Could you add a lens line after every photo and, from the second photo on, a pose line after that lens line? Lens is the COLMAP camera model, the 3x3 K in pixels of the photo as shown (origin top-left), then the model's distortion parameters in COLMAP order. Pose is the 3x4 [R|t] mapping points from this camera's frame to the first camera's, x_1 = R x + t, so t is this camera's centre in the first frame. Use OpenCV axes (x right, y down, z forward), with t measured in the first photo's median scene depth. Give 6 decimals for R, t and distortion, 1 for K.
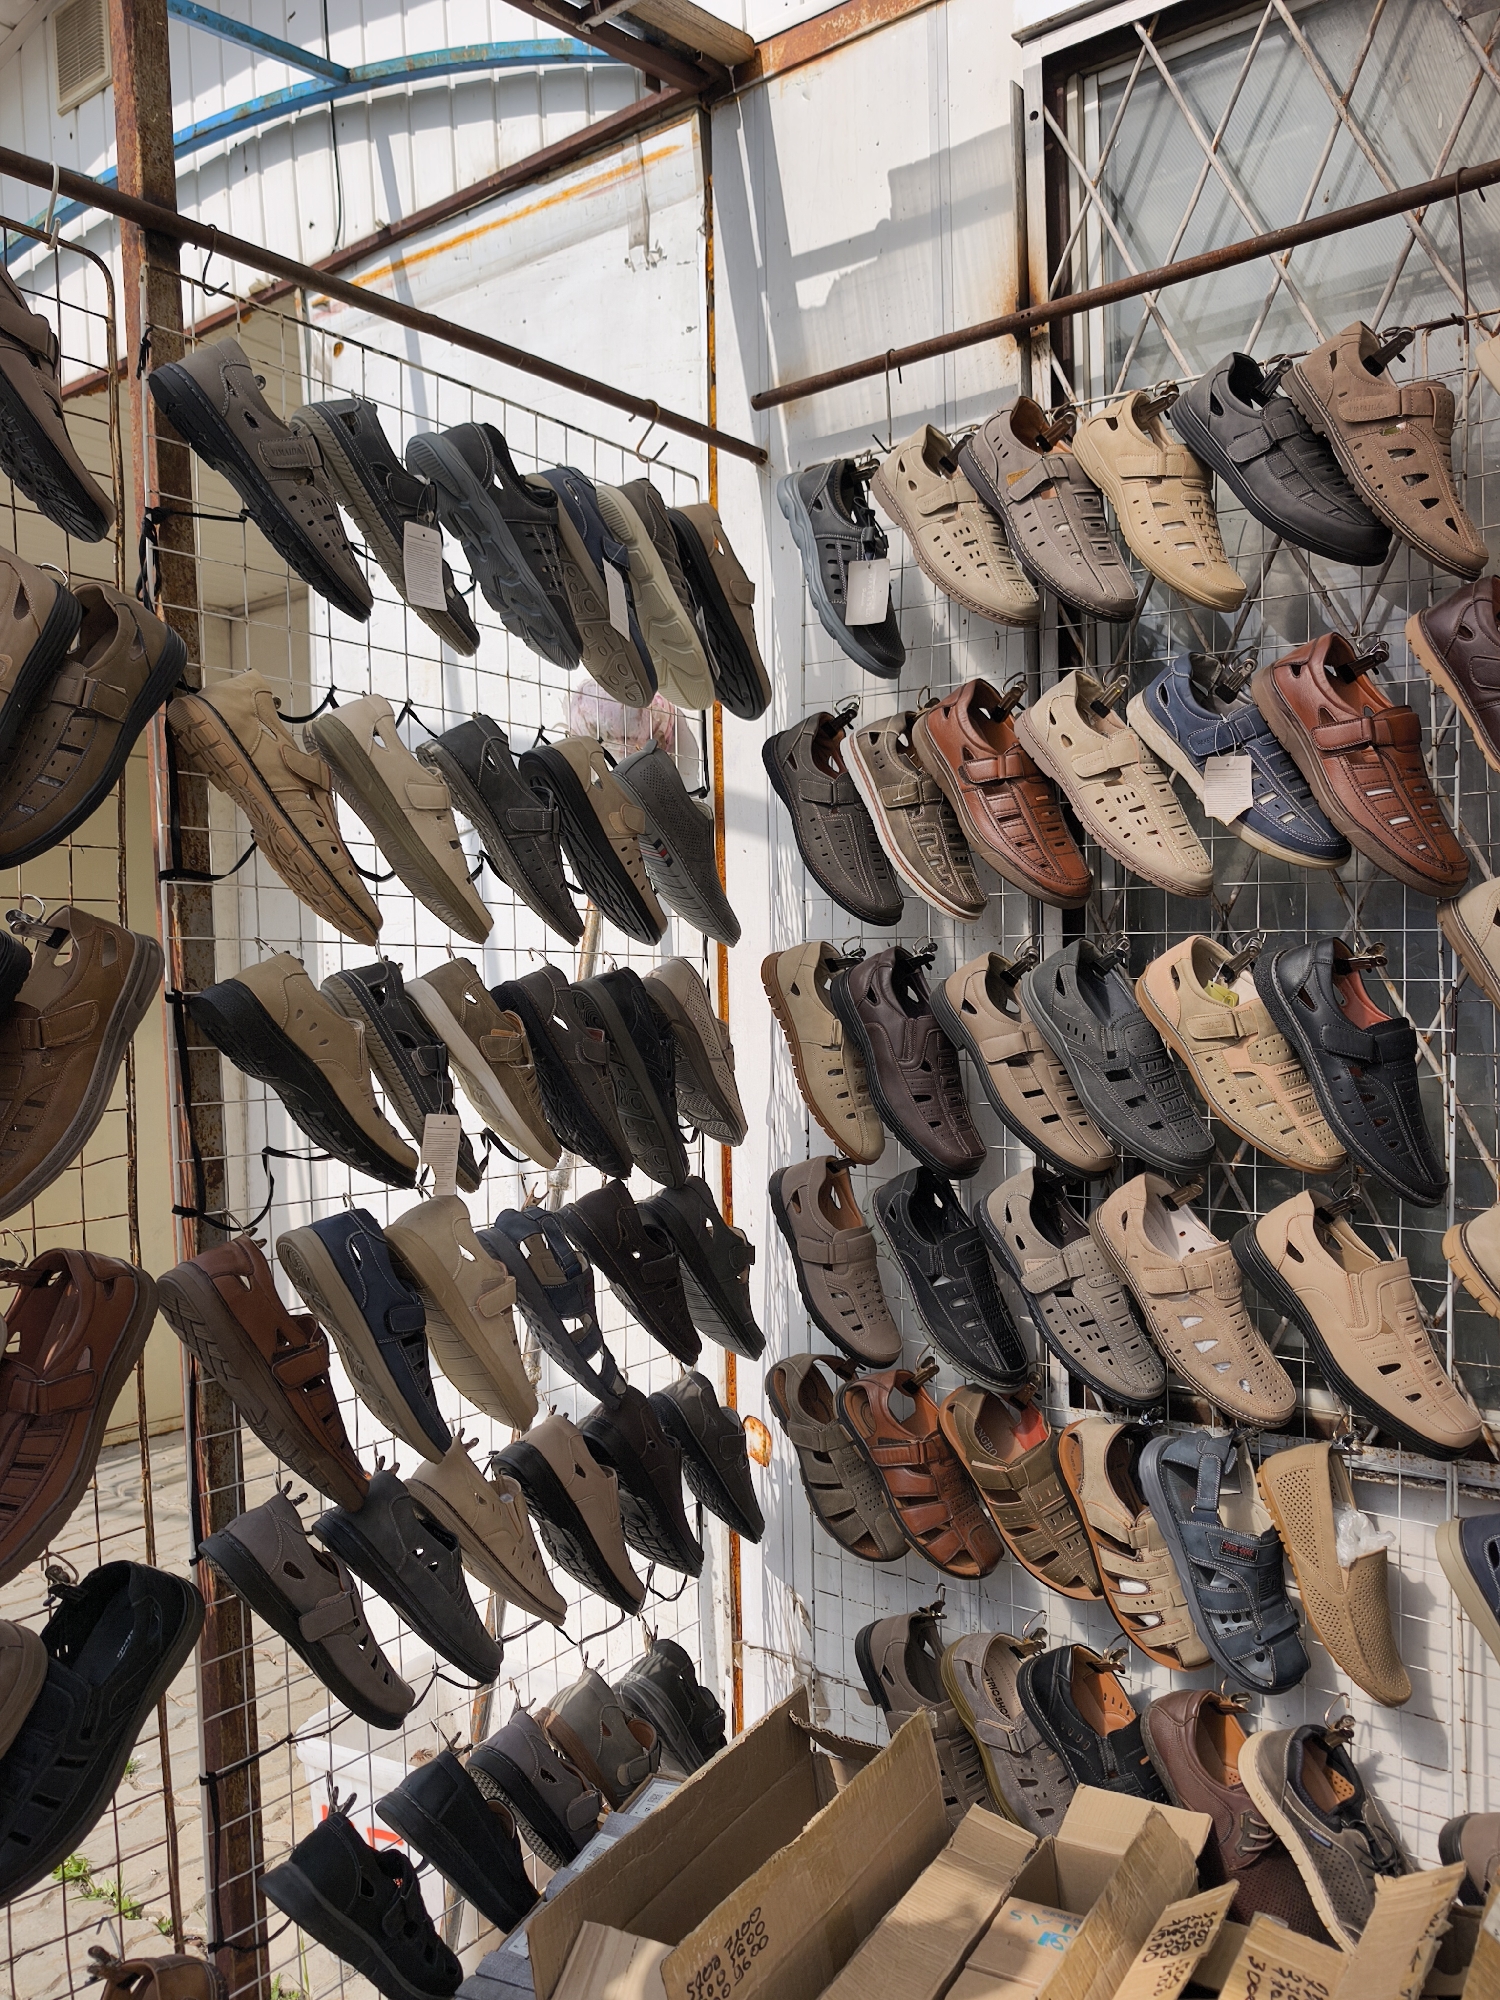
lens RADIAL K [[1740.8, 0, 750.0], [0, 1740.8, 1000.0], [0, 0, 1]] dist [0.006538, -0.039967]
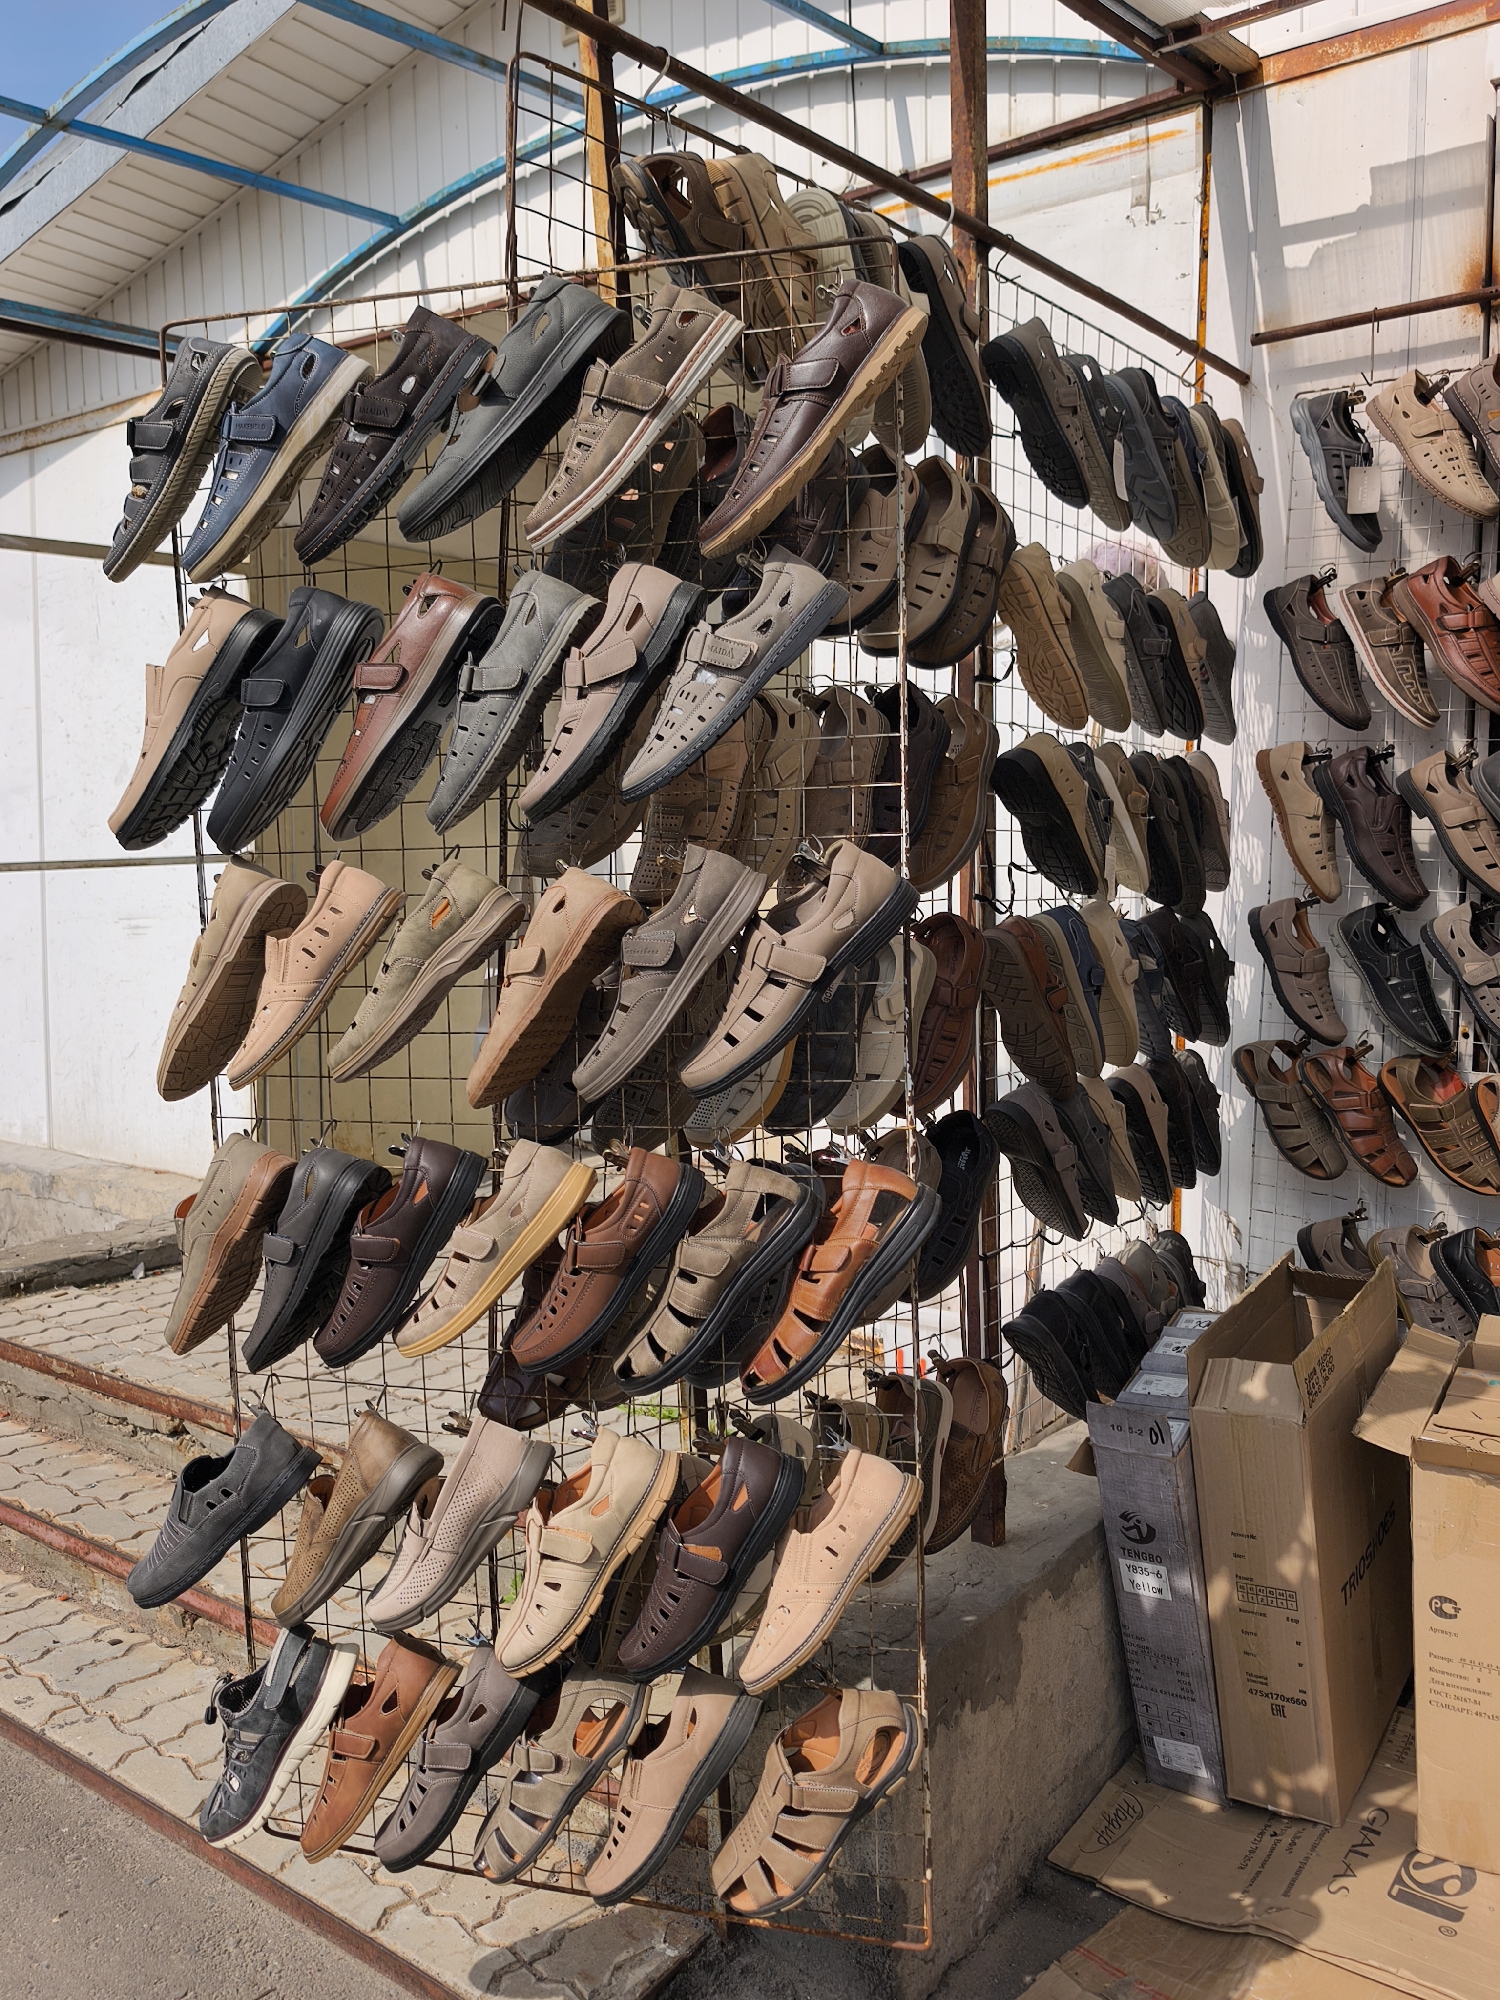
lens RADIAL K [[1740.8, 0, 750.0], [0, 1740.8, 1000.0], [0, 0, 1]] dist [0.006538, -0.039967]
pose [[0.999594, 0.027851, -0.006049, -0.391042], [-0.027200, 0.995633, 0.089299, 0.059785], [0.008510, -0.089098, 0.995987, -0.416979]]
